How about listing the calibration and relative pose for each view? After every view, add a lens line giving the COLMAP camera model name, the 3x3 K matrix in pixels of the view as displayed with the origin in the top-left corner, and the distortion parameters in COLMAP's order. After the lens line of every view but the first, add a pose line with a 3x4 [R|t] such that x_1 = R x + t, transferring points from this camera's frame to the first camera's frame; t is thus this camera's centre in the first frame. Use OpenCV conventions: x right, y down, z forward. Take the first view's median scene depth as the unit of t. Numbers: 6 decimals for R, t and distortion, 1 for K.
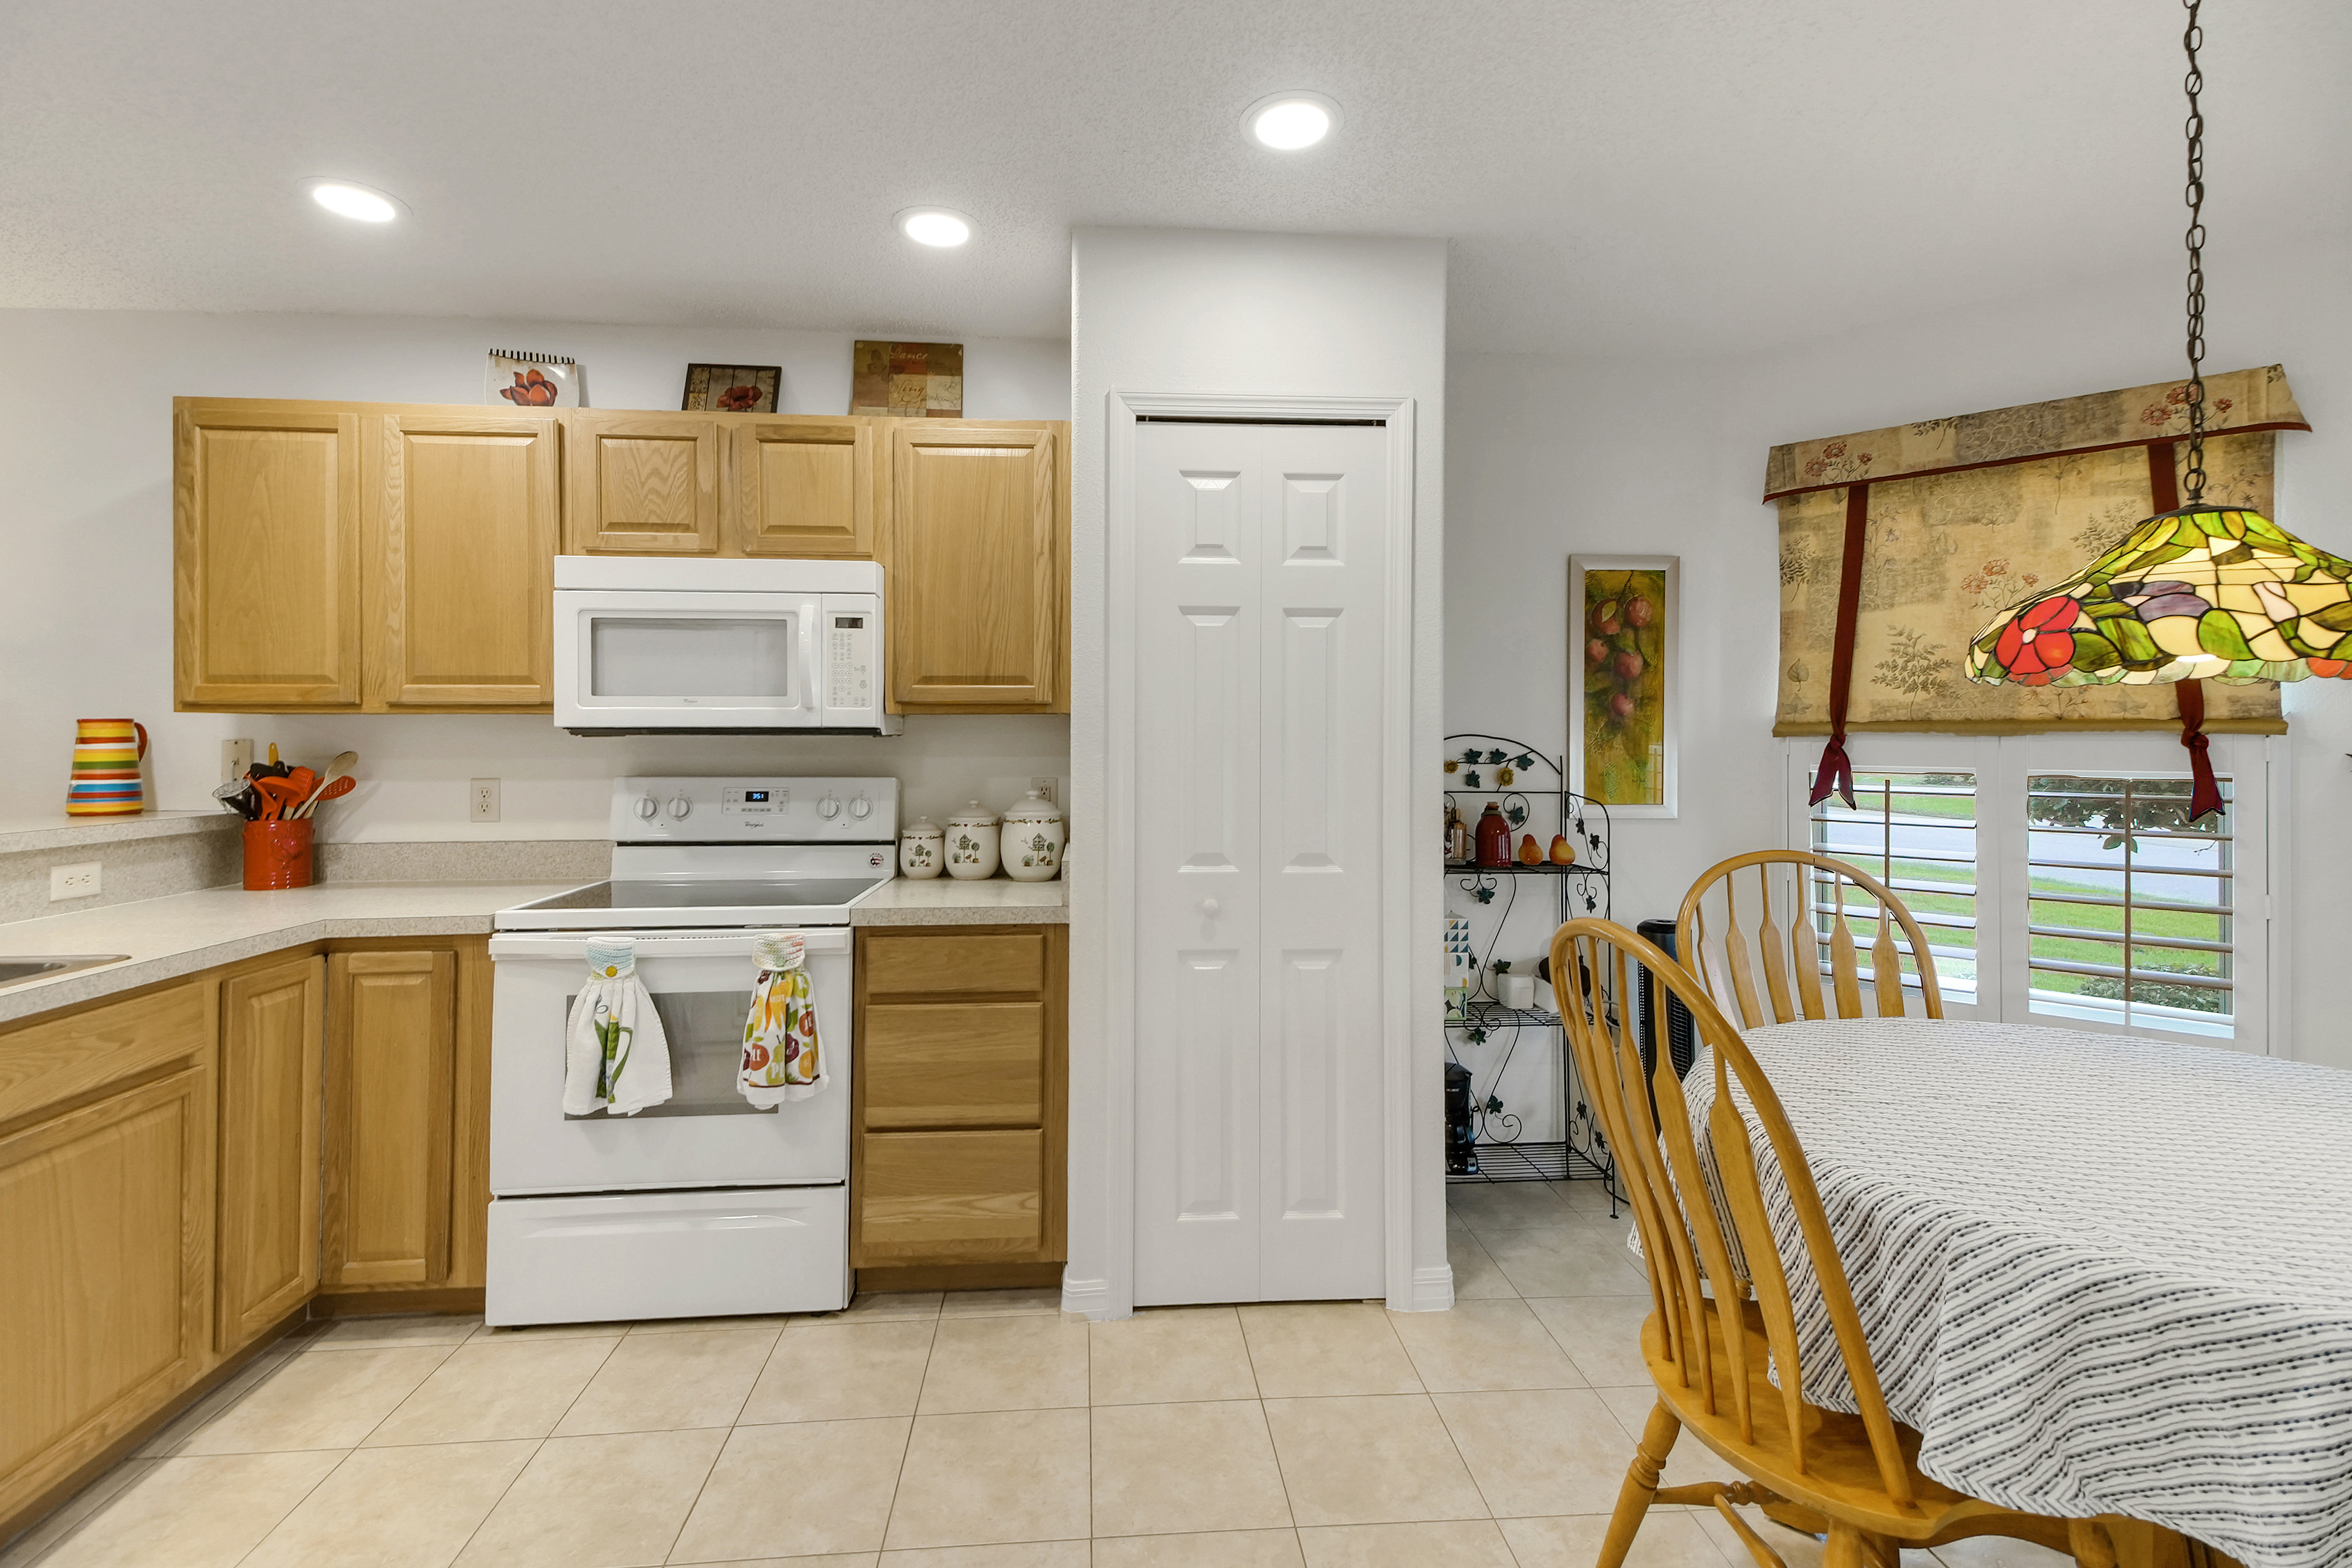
lens RADIAL K [[1034.4, 0, 1156.7], [0, 1034.4, 737.8], [0, 0, 1]] dist [0.049793, -0.021494]
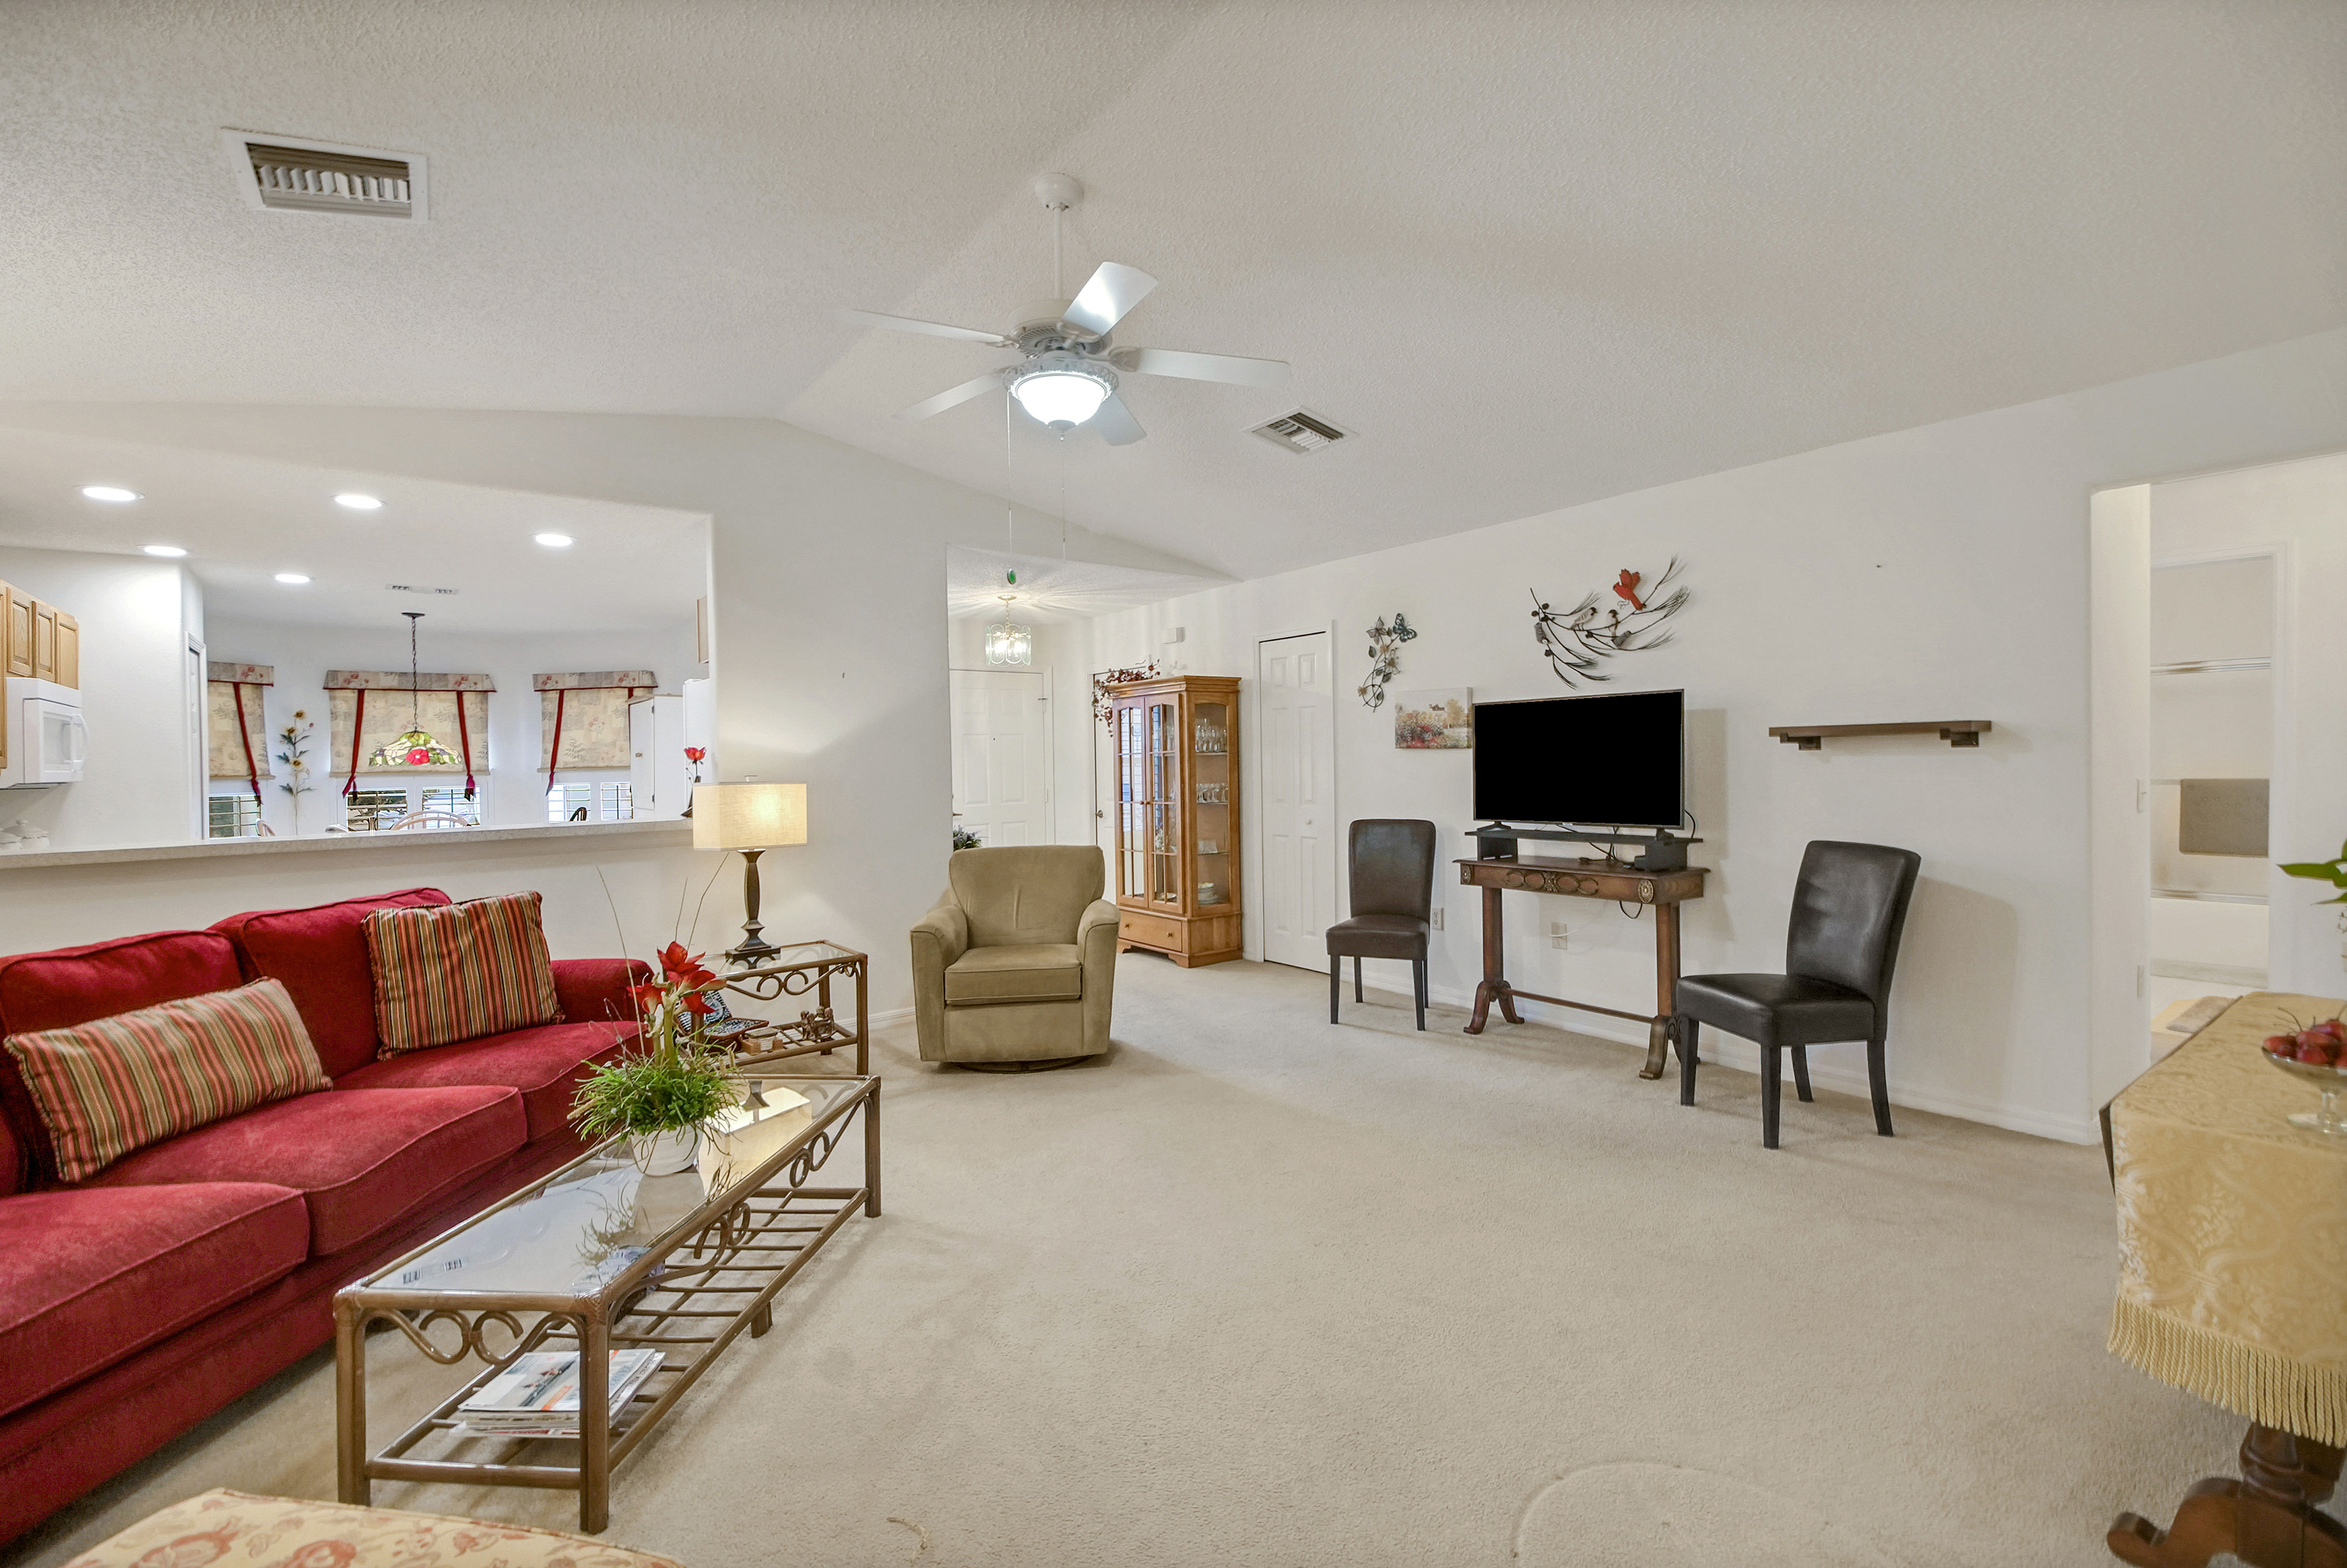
lens RADIAL K [[1032.2, 0, 1175.8], [0, 1032.2, 765.8], [0, 0, 1]] dist [0.049793, -0.021494]
pose [[-0.541965, 0.006000, 0.840380, -2.893393], [0.024767, 0.999654, 0.008835, -0.006557], [-0.840036, 0.025602, -0.541926, 0.406228]]
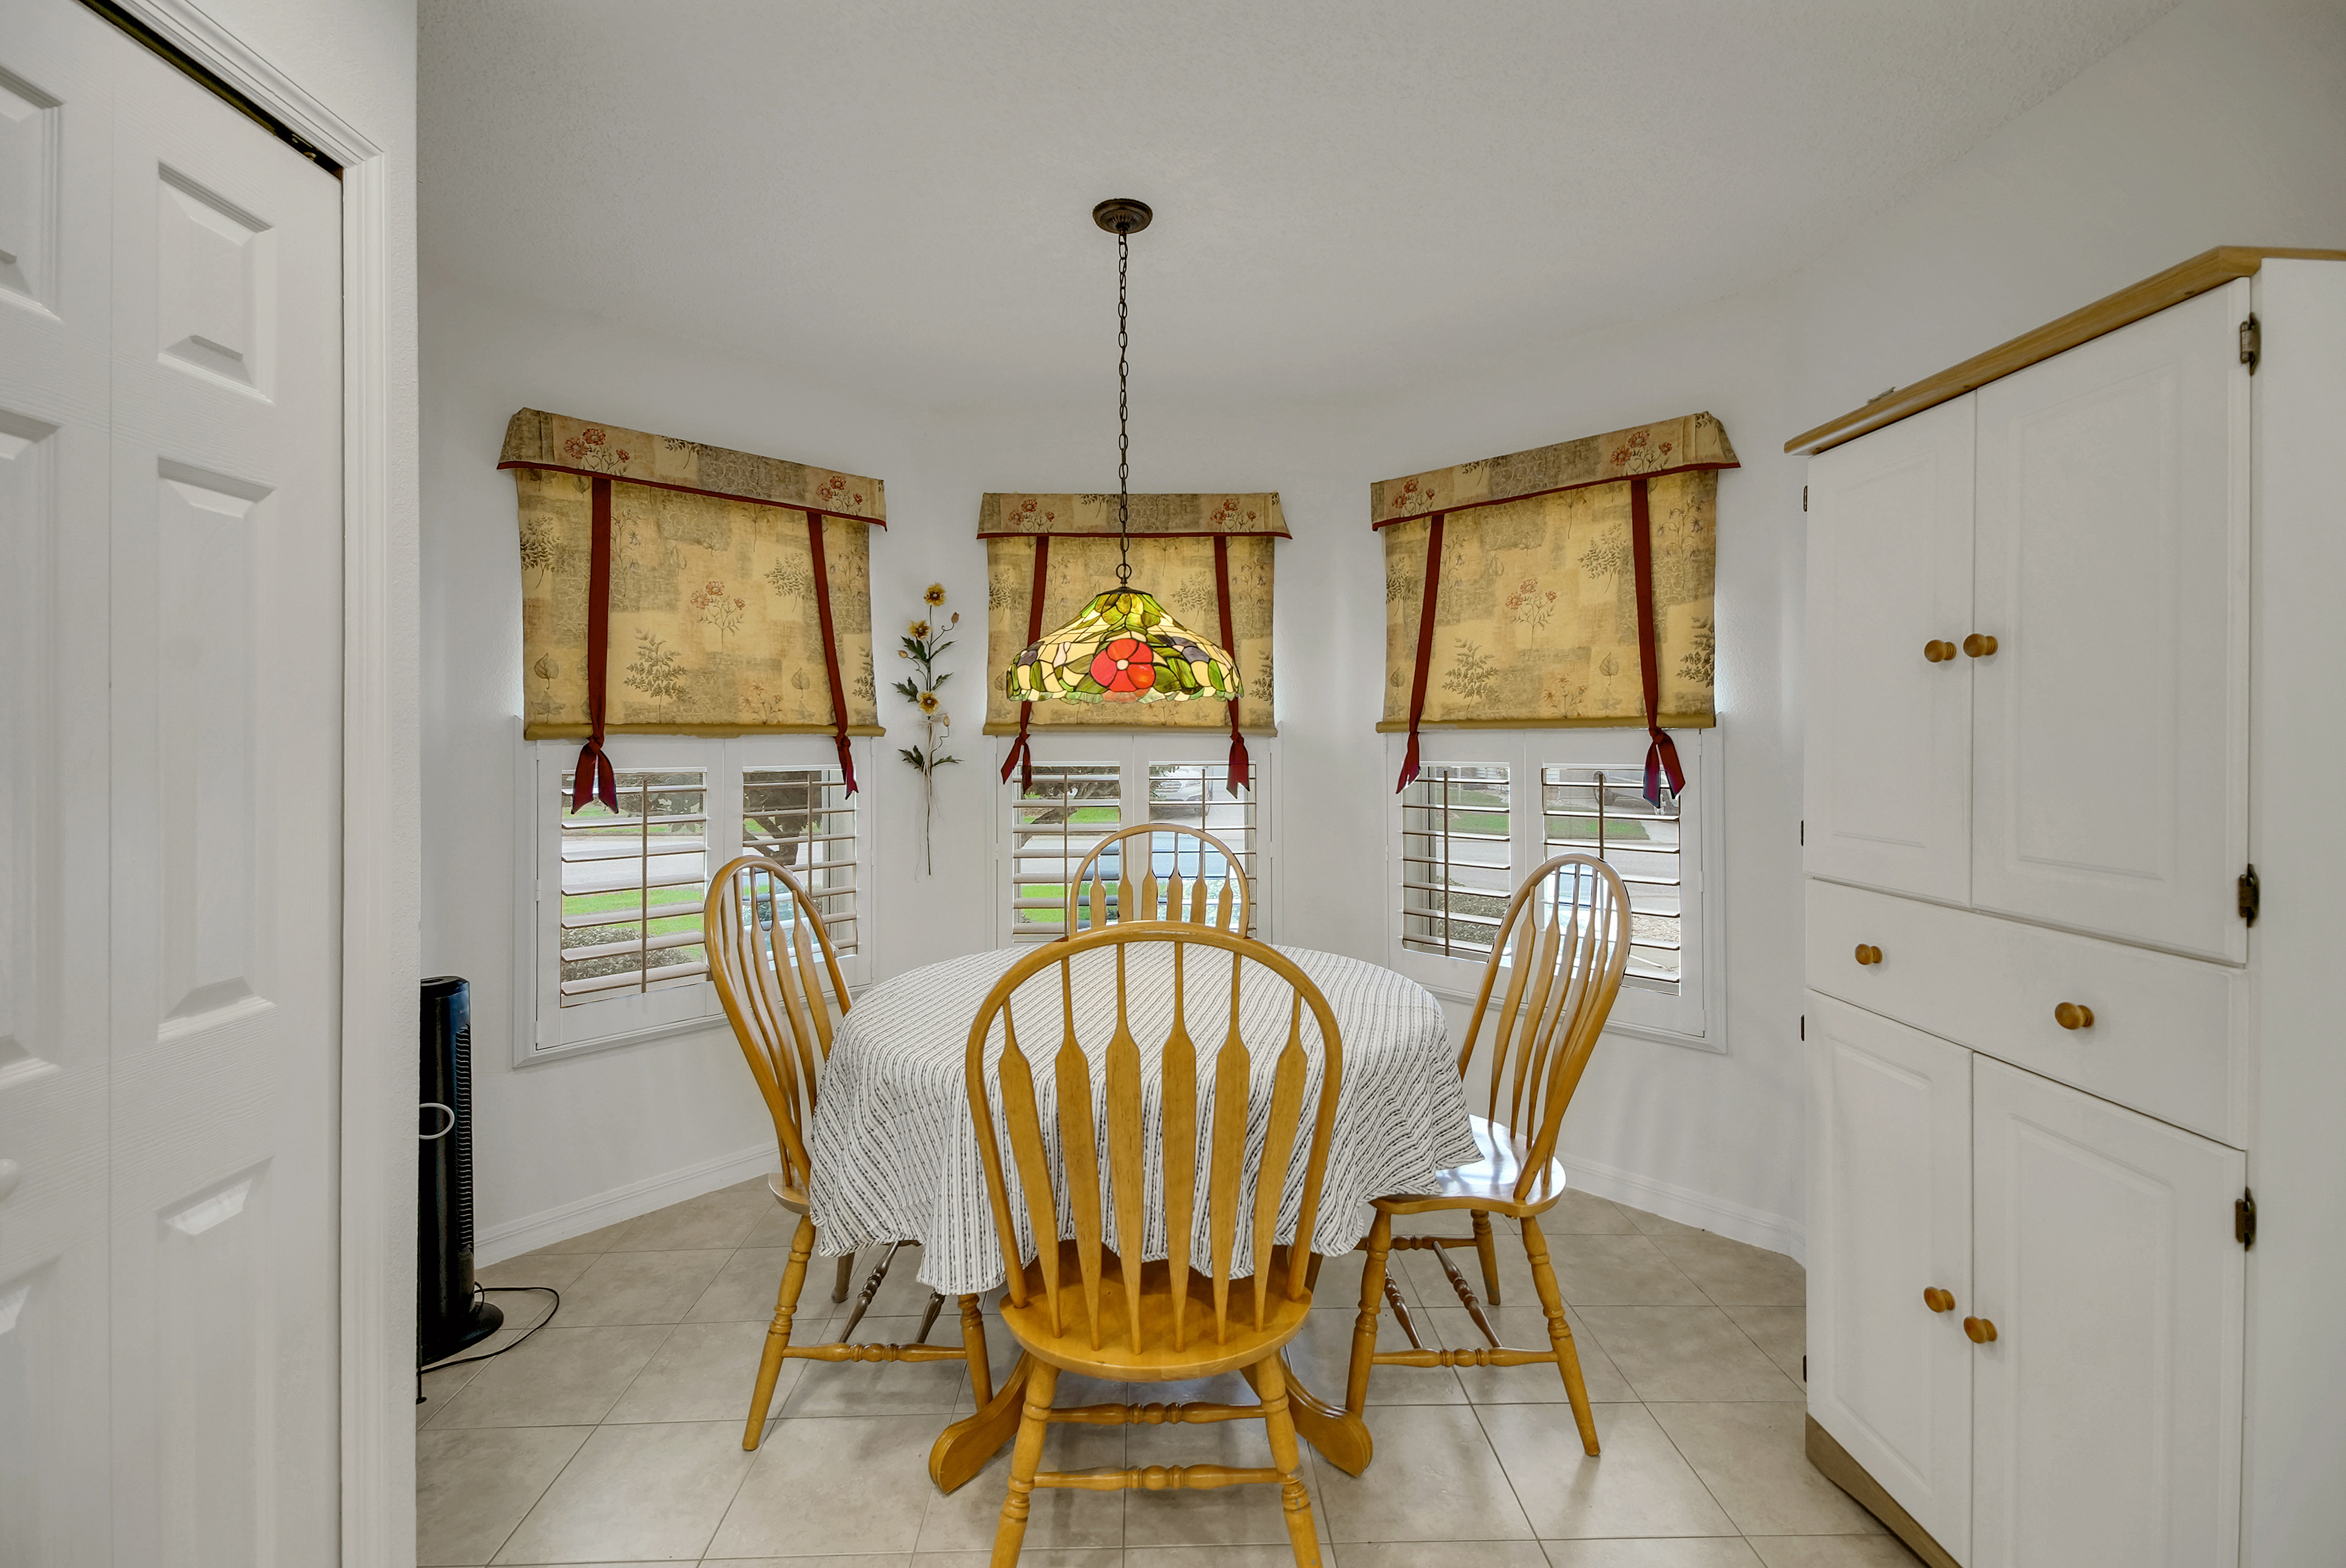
lens RADIAL K [[1031.8, 0, 1161.0], [0, 1031.8, 736.3], [0, 0, 1]] dist [0.049793, -0.021494]
pose [[0.051027, 0.003261, 0.998692, -0.306725], [0.004368, 0.999984, -0.003489, 0.002154], [-0.998688, 0.004540, 0.051012, 0.508115]]
